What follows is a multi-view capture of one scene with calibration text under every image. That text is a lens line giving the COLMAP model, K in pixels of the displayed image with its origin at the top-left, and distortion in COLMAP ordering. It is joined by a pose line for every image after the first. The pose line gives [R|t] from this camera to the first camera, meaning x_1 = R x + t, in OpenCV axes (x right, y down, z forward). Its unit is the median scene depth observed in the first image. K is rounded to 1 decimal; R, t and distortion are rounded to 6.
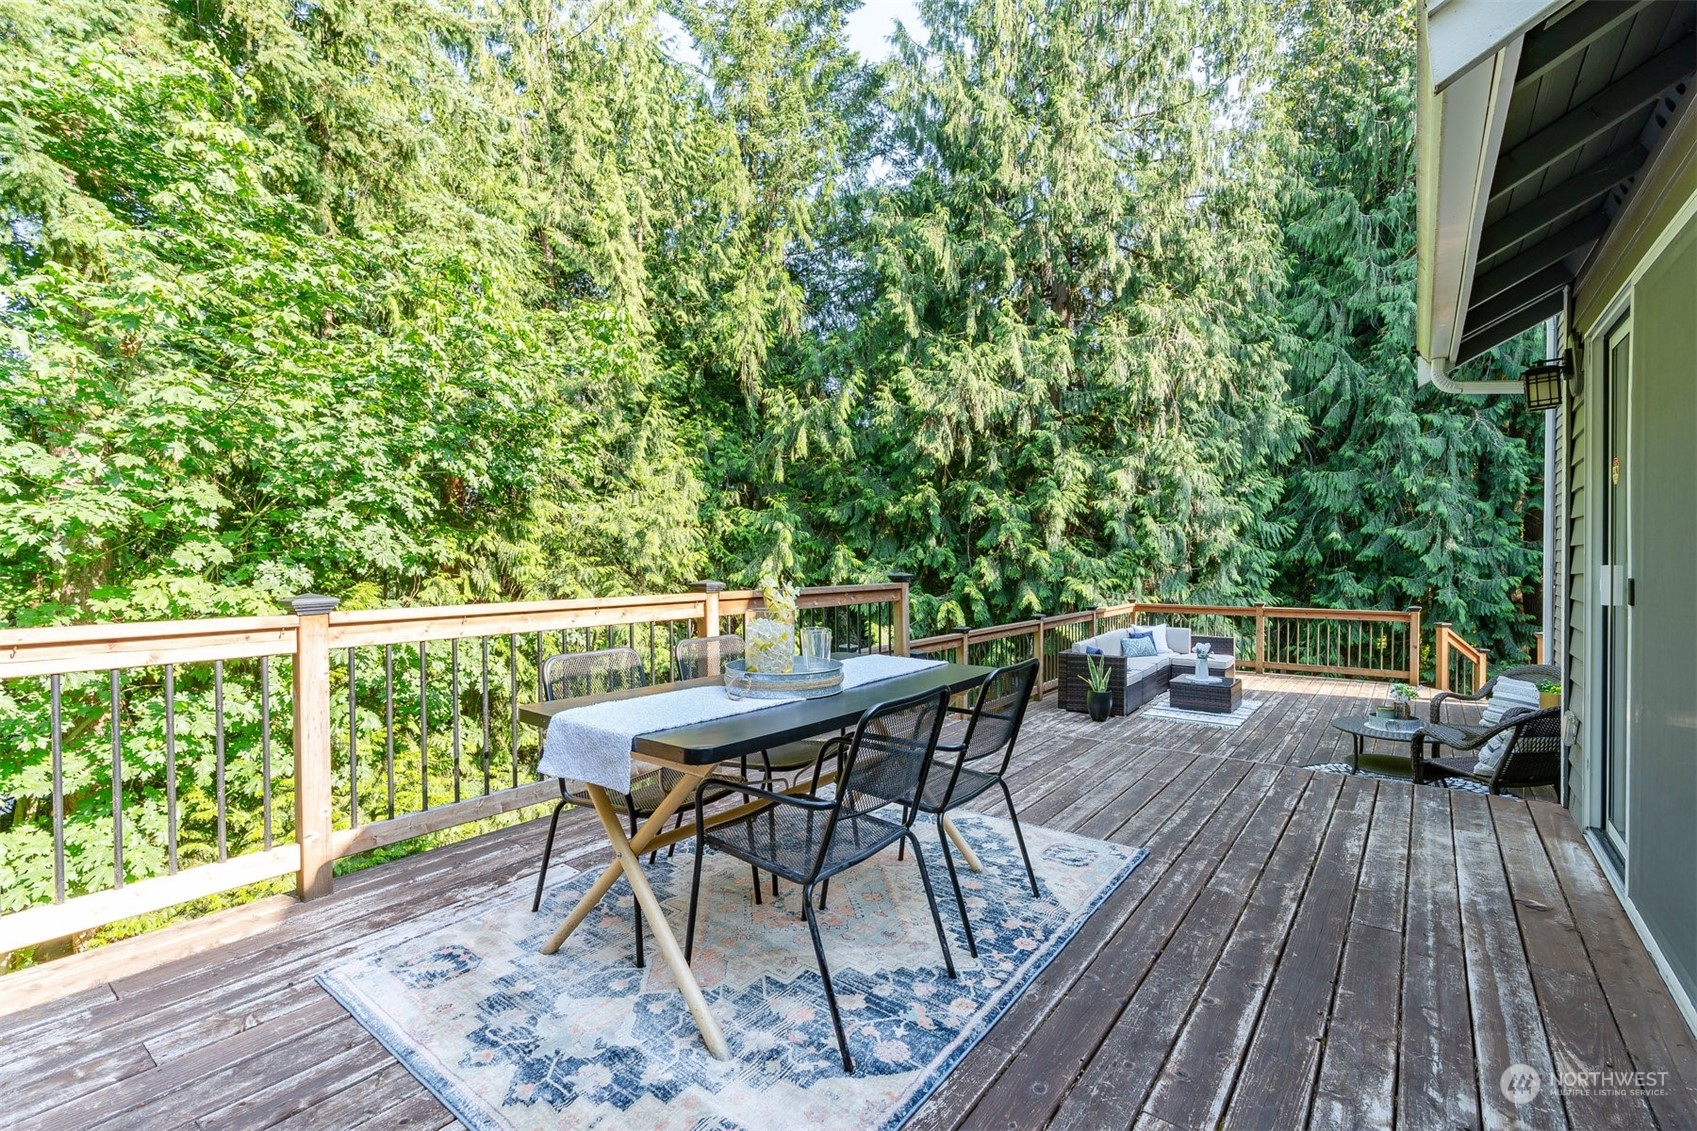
lens RADIAL K [[769.0, 0, 845.8], [0, 769.0, 562.7], [0, 0, 1]] dist [-0.010142, 0.004444]
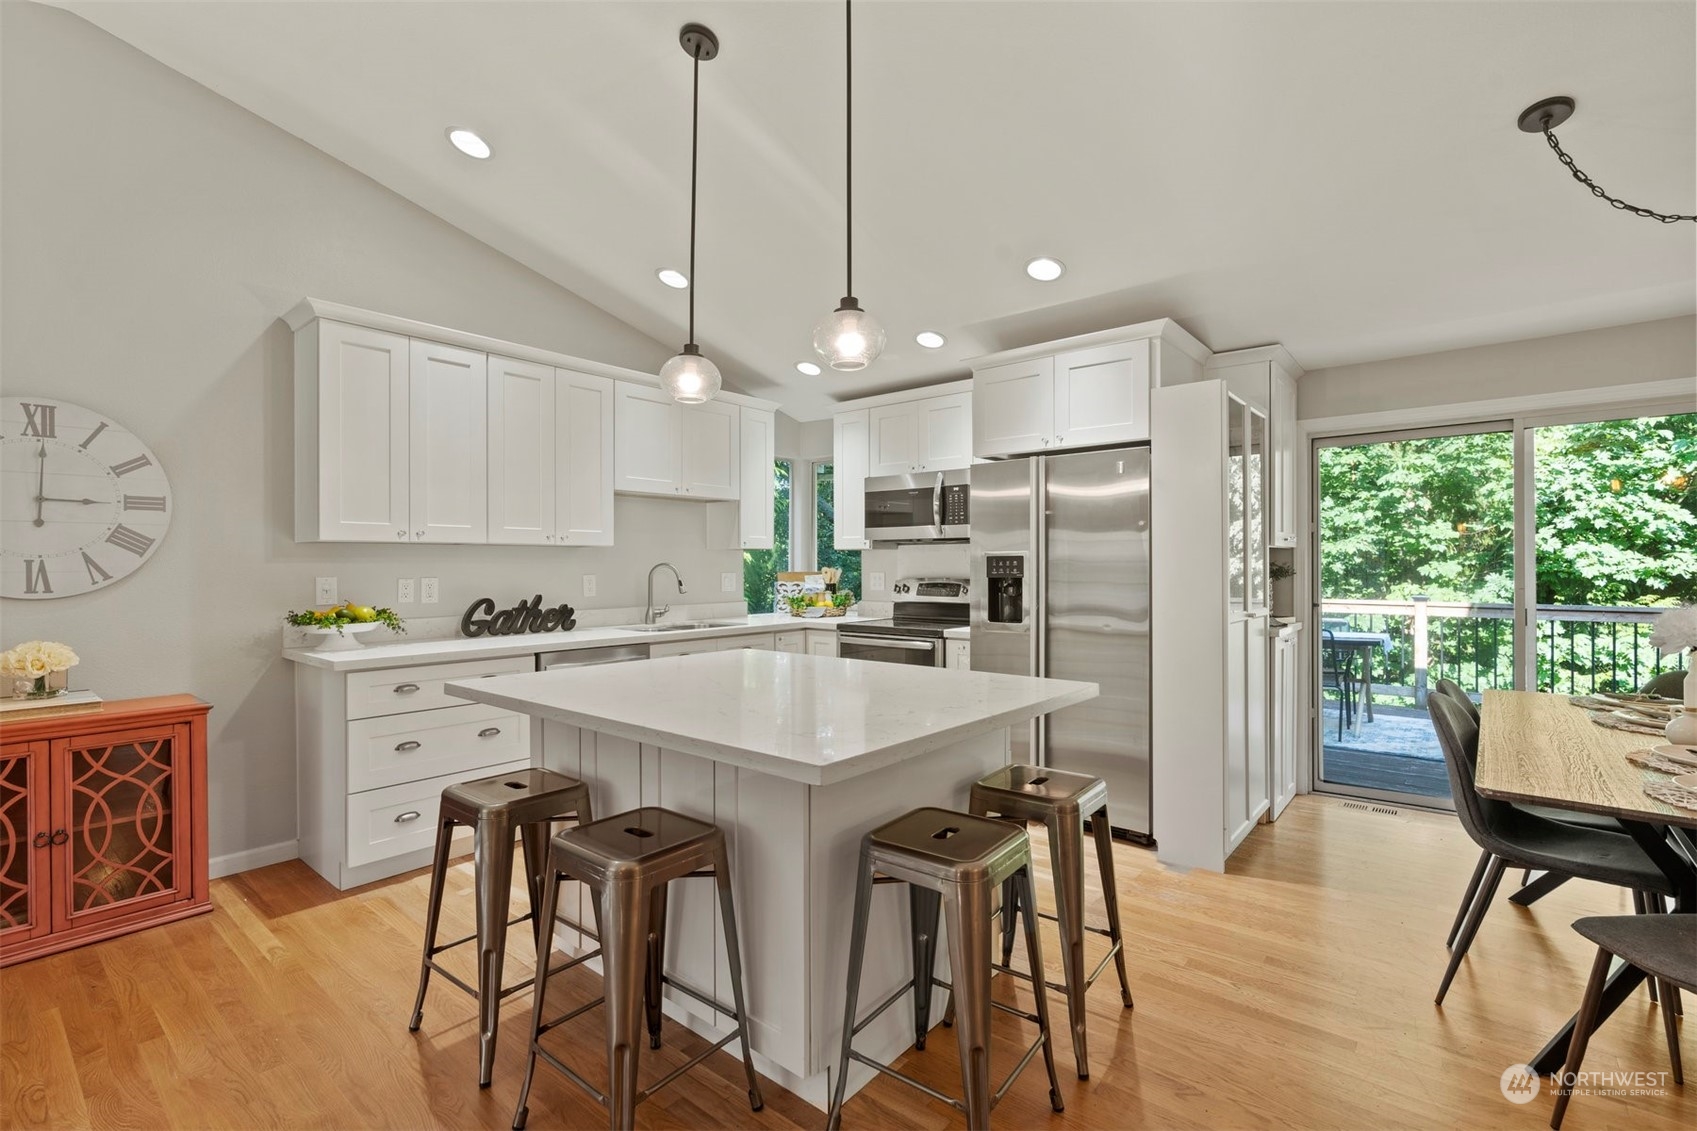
lens RADIAL K [[769.0, 0, 847.8], [0, 769.0, 565.8], [0, 0, 1]] dist [-0.010142, 0.004444]
pose [[-0.043938, 0.000259, -0.999034, 0.794462], [-0.007457, 0.999972, 0.000587, -0.008626], [0.999006, 0.007476, -0.043935, -0.144285]]
